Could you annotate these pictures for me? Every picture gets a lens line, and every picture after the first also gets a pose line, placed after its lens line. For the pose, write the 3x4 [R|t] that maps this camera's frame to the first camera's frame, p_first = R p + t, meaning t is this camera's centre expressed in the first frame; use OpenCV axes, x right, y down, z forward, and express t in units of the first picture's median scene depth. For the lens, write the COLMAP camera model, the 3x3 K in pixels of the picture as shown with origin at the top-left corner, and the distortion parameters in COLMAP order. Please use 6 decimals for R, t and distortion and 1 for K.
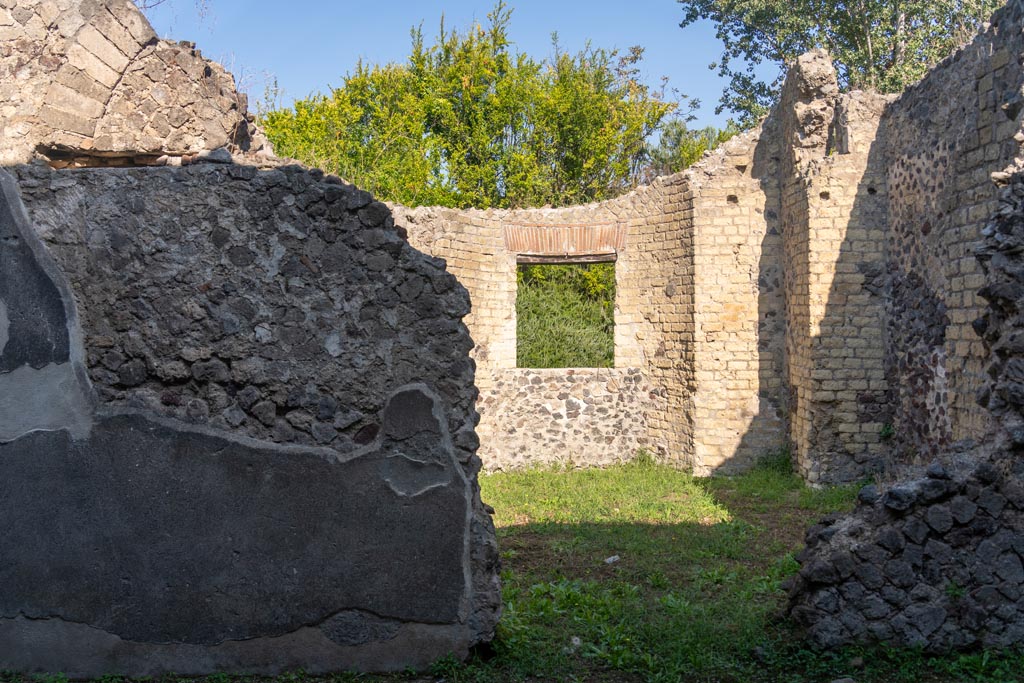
lens RADIAL K [[920.9, 0, 512.0], [0, 920.9, 341.5], [0, 0, 1]] dist [-0.007541, 0.004493]
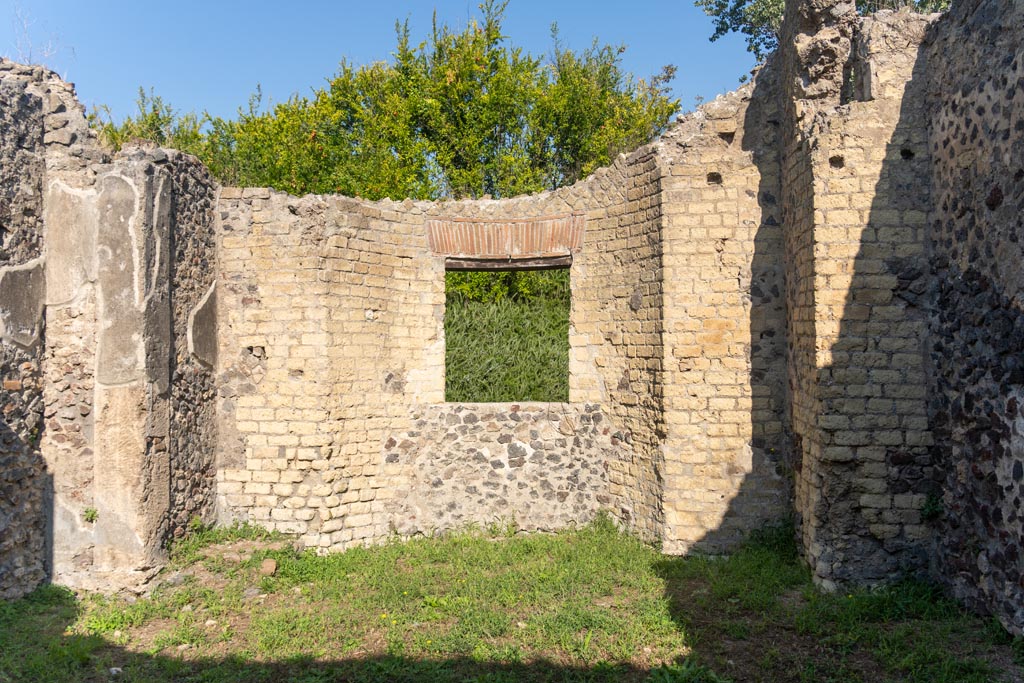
lens RADIAL K [[872.7, 0, 512.0], [0, 872.7, 341.5], [0, 0, 1]] dist [-0.001932, -0.002913]
pose [[0.998306, 0.000813, -0.058182, 0.118170], [-0.001986, 0.999796, -0.020104, -0.009242], [0.058153, 0.020186, 0.998104, 0.294574]]
